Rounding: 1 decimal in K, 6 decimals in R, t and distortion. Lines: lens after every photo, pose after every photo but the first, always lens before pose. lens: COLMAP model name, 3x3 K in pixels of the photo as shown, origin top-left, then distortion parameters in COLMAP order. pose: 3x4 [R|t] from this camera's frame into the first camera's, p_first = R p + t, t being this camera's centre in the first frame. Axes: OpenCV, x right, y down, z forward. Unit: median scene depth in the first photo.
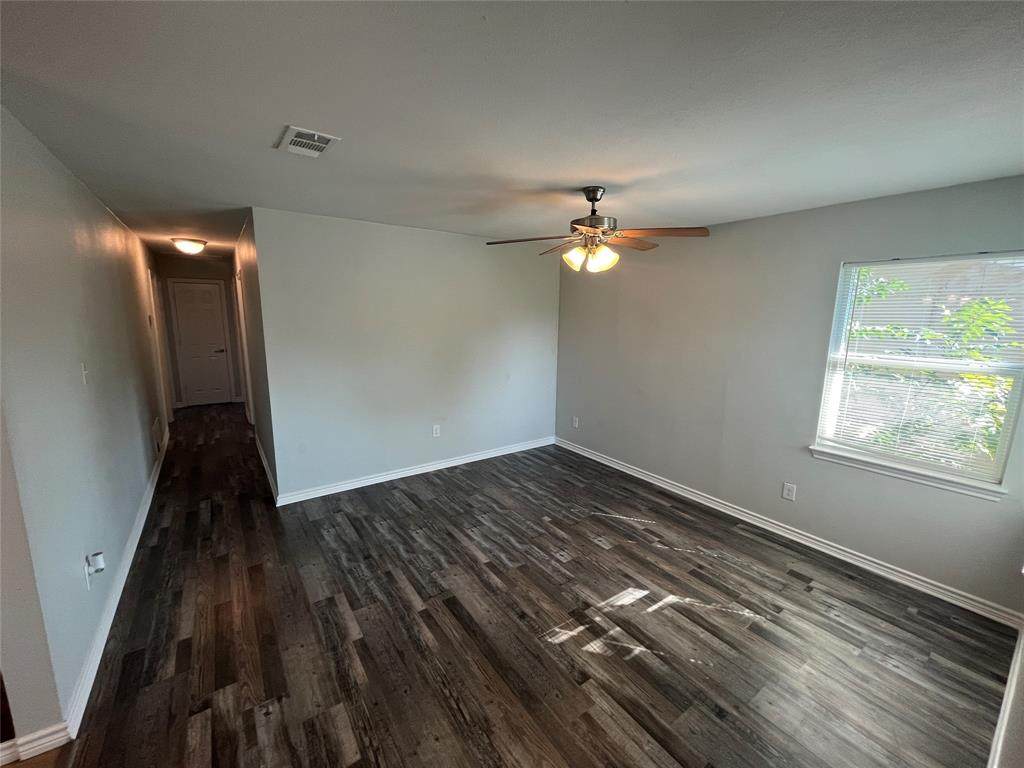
lens RADIAL K [[412.5, 0, 512.7], [0, 412.5, 381.5], [0, 0, 1]] dist [0.000423, 0.000075]
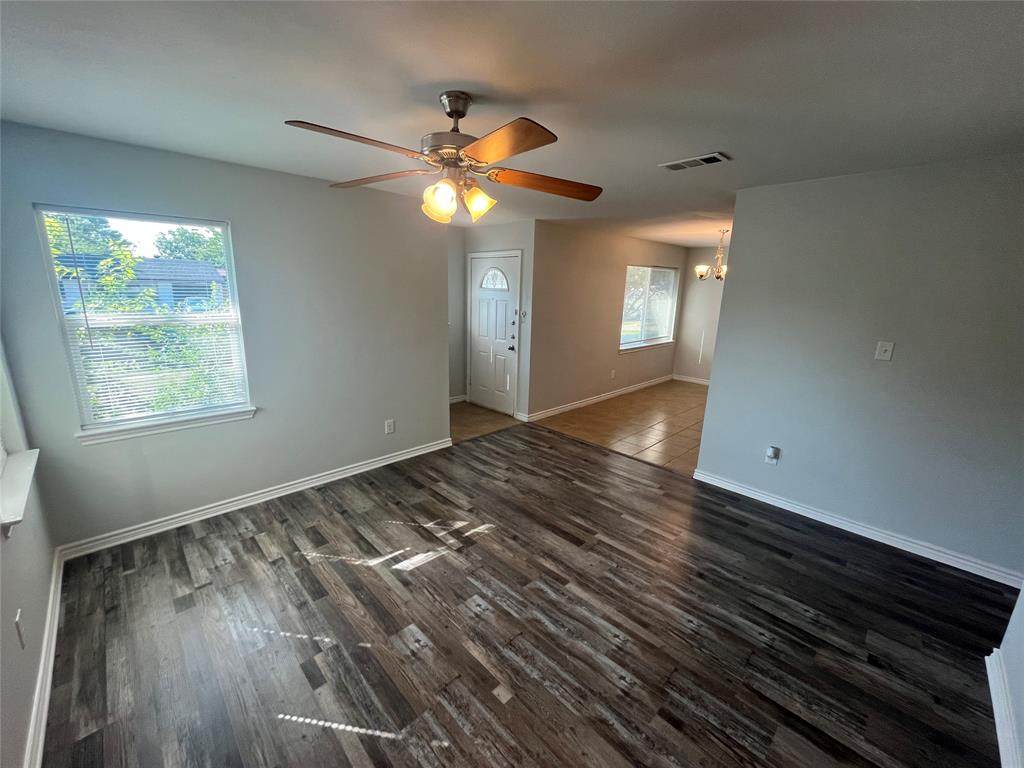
lens RADIAL K [[412.5, 0, 512.5], [0, 412.5, 382.9], [0, 0, 1]] dist [0.000423, 0.000075]
pose [[-0.987603, -0.004812, -0.156897, 0.195871], [-0.065301, 0.921527, 0.382784, -0.278668], [0.142743, 0.388285, -0.910417, 1.691388]]
